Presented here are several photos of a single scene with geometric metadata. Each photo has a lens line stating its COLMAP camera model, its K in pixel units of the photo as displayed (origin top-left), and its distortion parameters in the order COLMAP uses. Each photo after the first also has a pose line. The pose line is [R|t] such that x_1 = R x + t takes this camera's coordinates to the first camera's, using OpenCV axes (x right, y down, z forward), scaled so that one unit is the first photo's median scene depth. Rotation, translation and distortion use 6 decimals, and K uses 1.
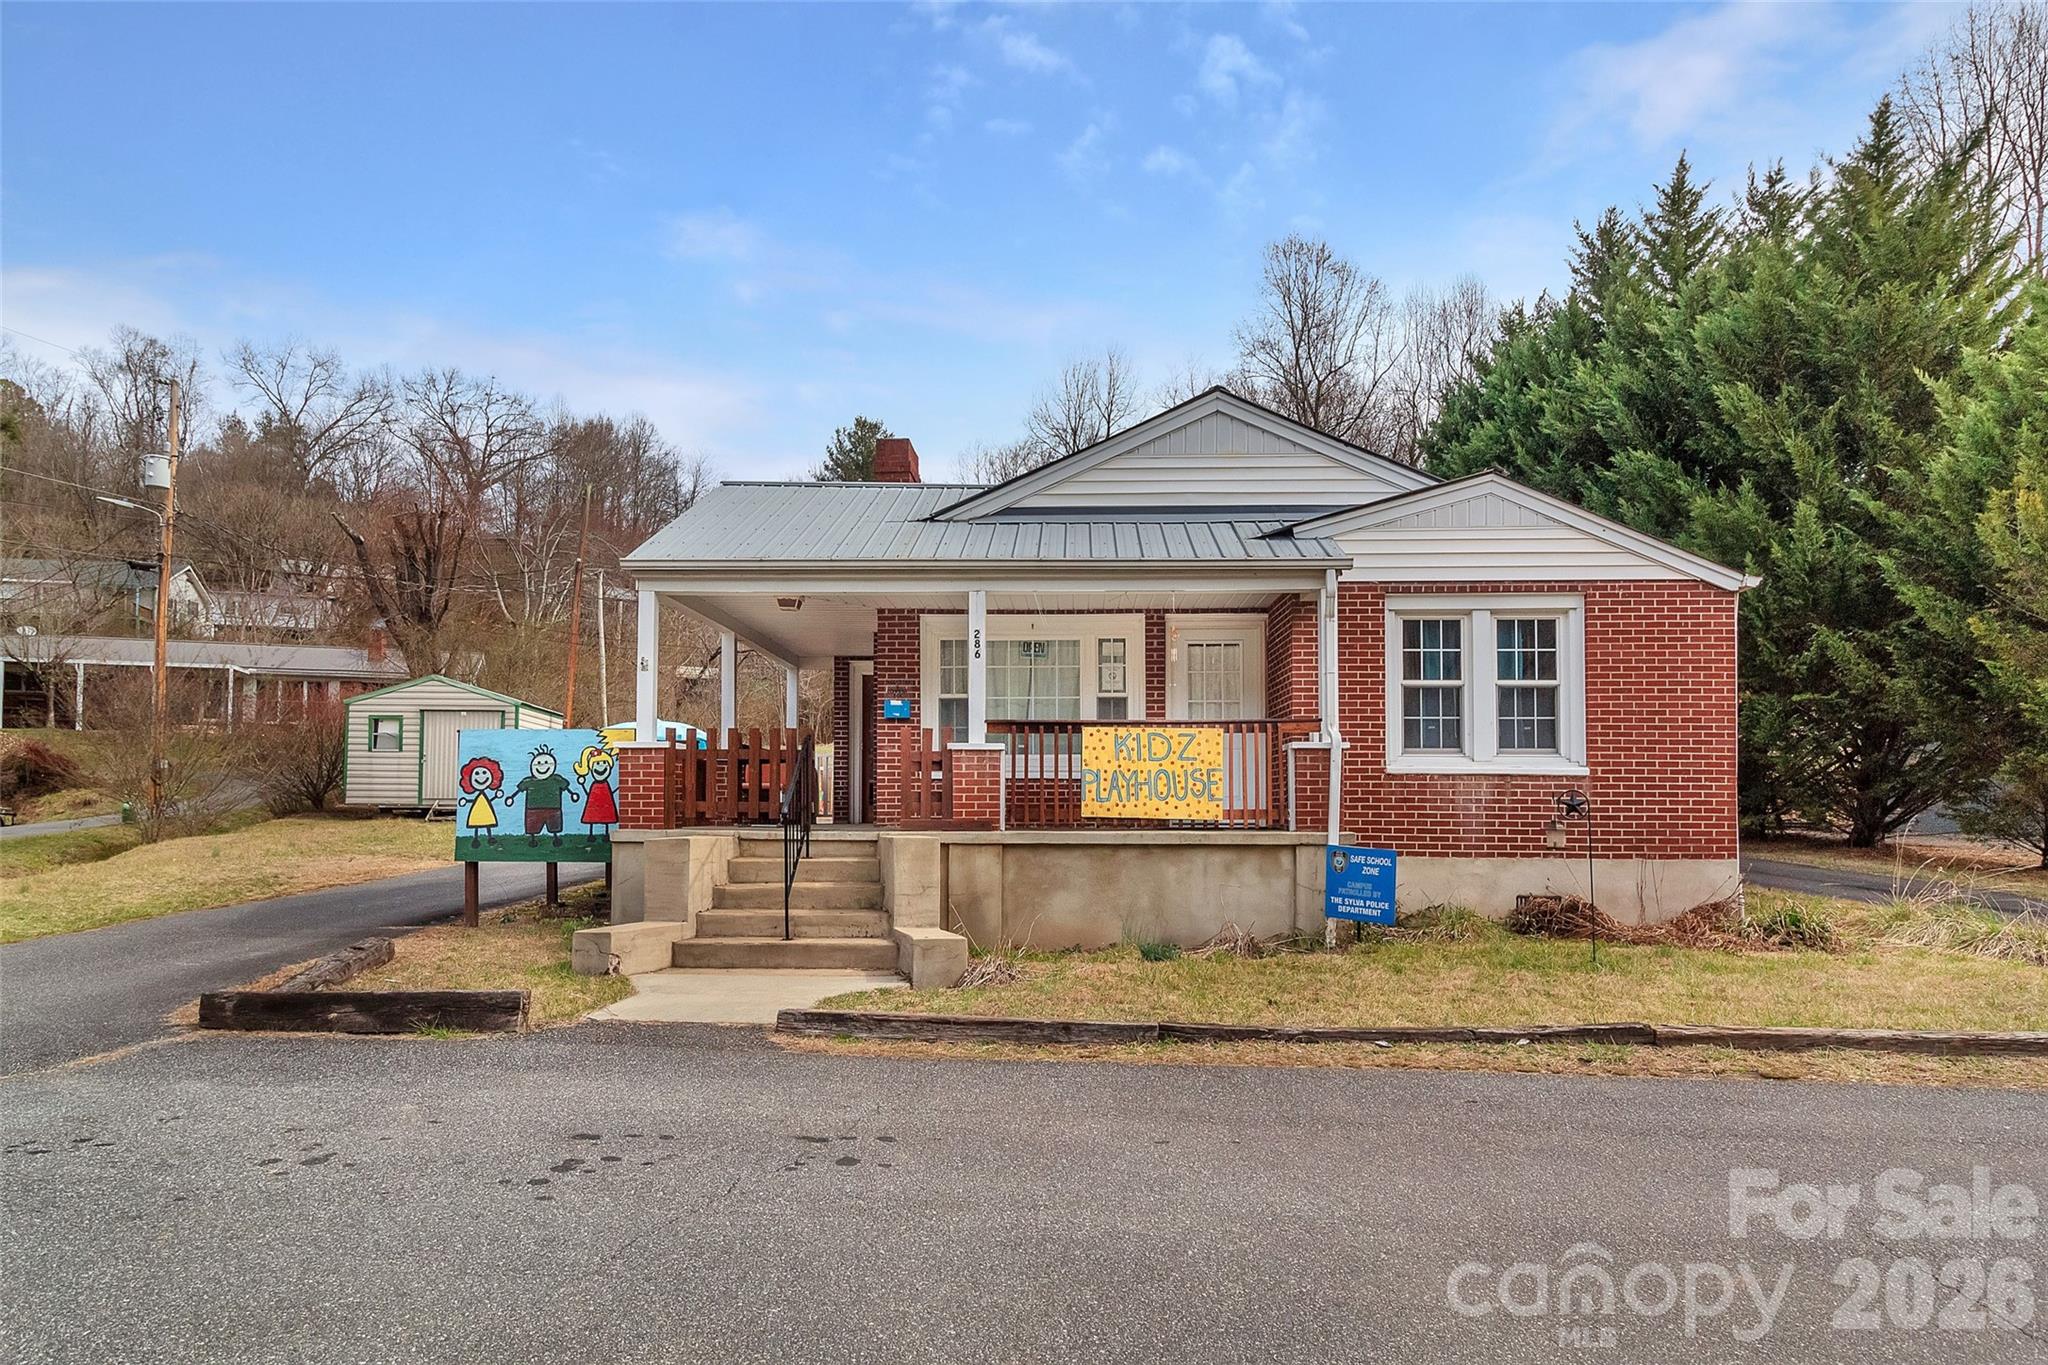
lens RADIAL K [[1263.2, 0, 1024.1], [0, 1263.2, 784.4], [0, 0, 1]] dist [-0.001220, -0.000999]
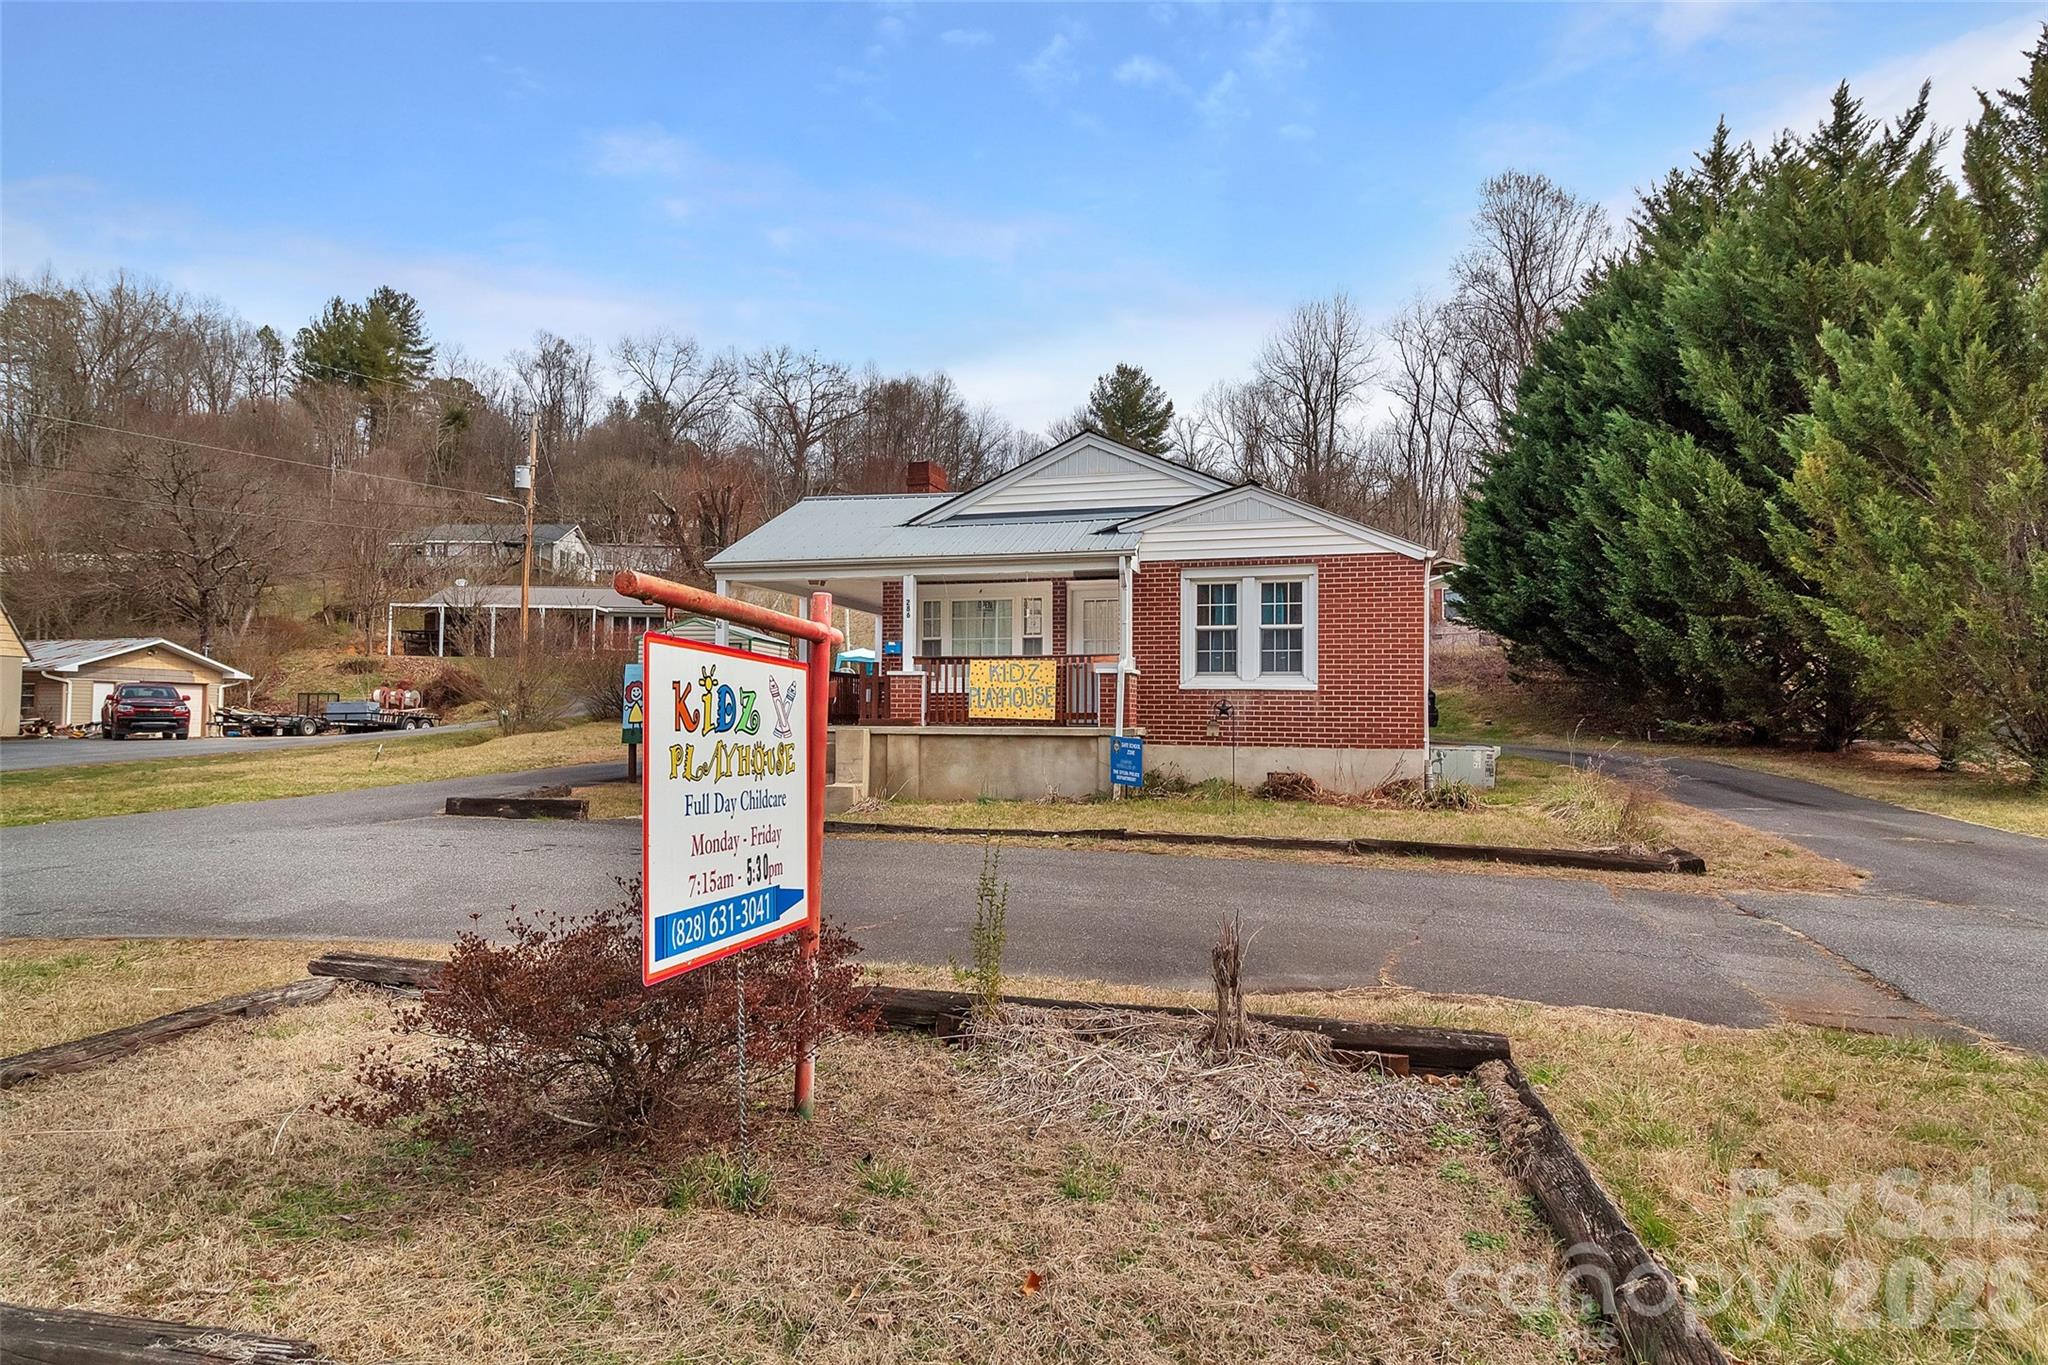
lens RADIAL K [[1215.4, 0, 1024.0], [0, 1215.4, 682.5], [0, 0, 1]] dist [0.002892, 0.002394]
pose [[0.968695, -0.004055, -0.248222, 0.455785], [0.001027, 0.999923, -0.012327, 0.000807], [0.248253, 0.011686, 0.968625, -0.419637]]
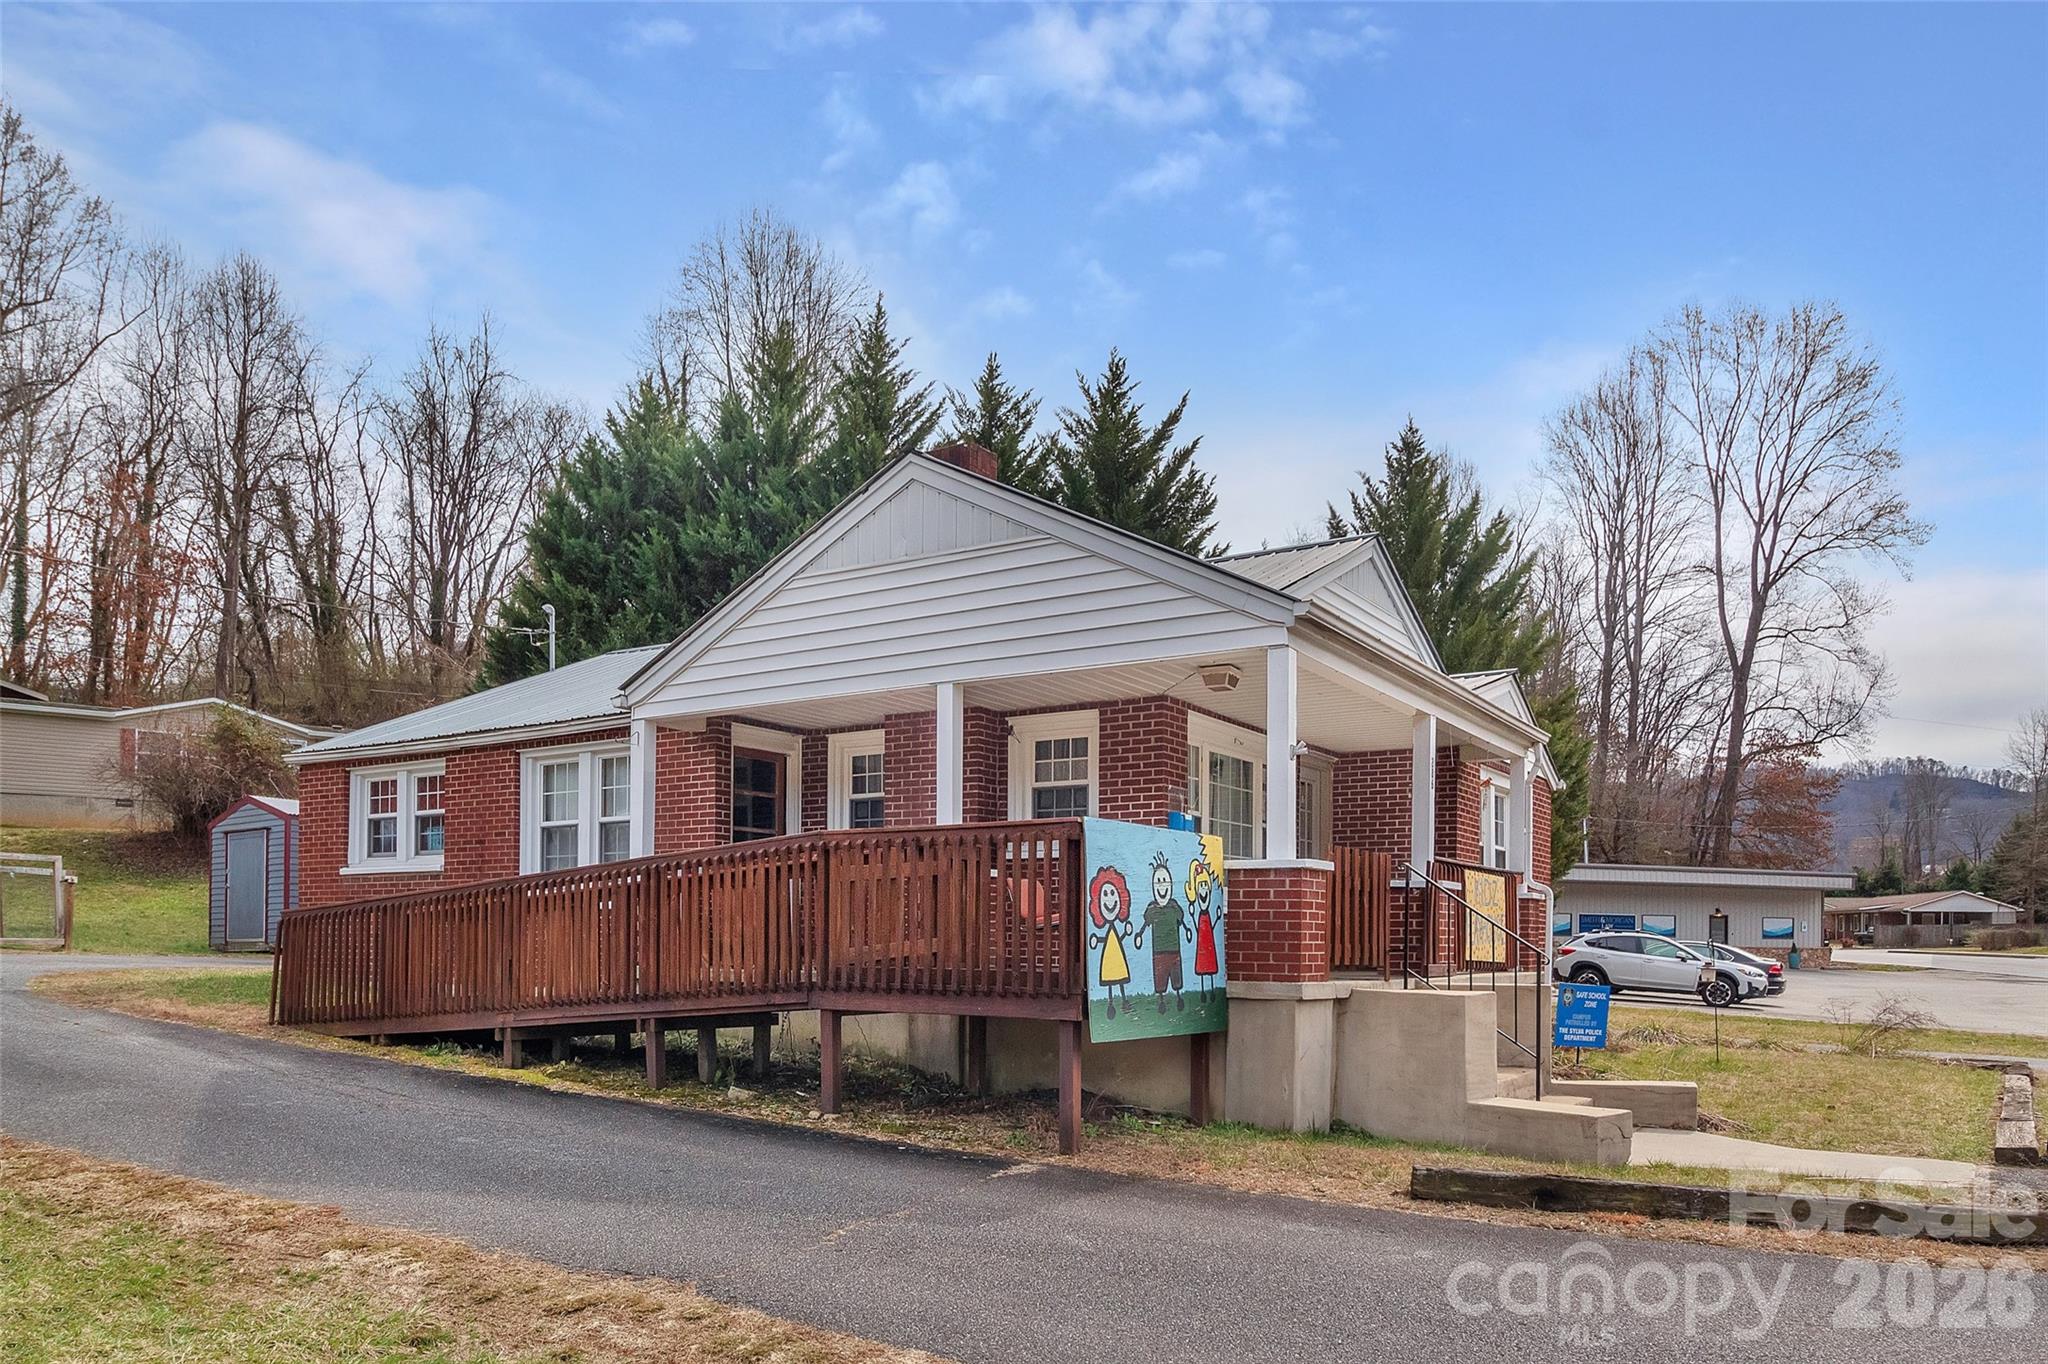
lens RADIAL K [[1427.1, 0, 1024.0], [0, 1427.1, 682.0], [0, 0, 1]] dist [0.010827, 0.002660]
pose [[0.481178, 0.151599, 0.863415, -1.081524], [-0.060182, 0.988322, -0.139992, -0.011209], [-0.874555, 0.015399, 0.484682, 0.708356]]
